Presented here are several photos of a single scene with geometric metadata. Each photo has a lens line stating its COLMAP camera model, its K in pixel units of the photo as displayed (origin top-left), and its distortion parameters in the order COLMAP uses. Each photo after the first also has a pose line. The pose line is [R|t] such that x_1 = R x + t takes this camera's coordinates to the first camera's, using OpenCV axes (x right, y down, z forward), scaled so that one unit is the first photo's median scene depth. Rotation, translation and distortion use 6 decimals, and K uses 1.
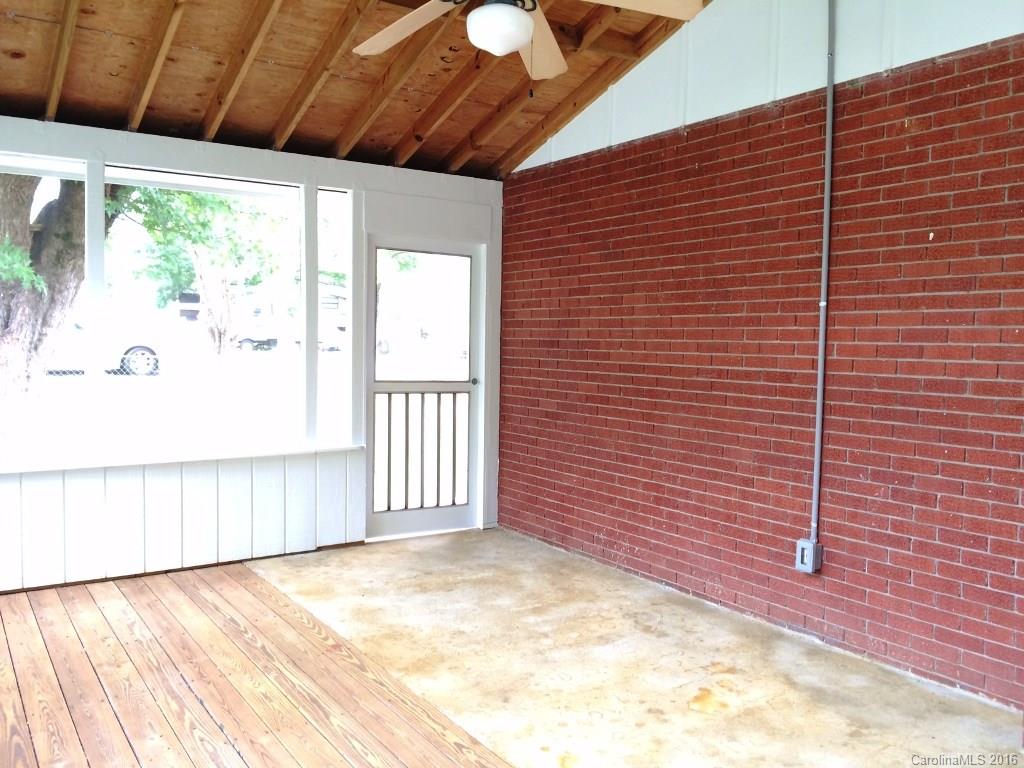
lens RADIAL K [[863.4, 0, 514.9], [0, 863.4, 385.8], [0, 0, 1]] dist [0.080834, -0.101910]
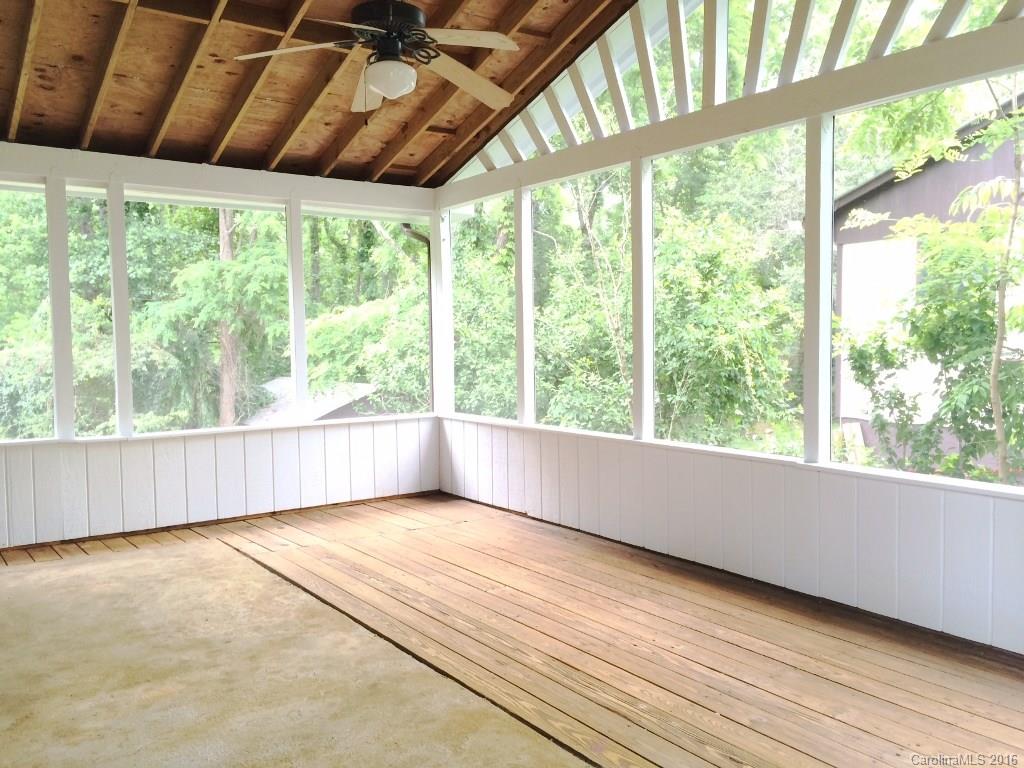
lens RADIAL K [[863.4, 0, 514.9], [0, 863.4, 385.8], [0, 0, 1]] dist [0.080834, -0.101910]
pose [[-0.999588, -0.004721, -0.028307, -0.142252], [-0.008125, 0.992574, 0.121370, -0.092582], [0.027524, 0.121550, -0.992204, 1.995586]]
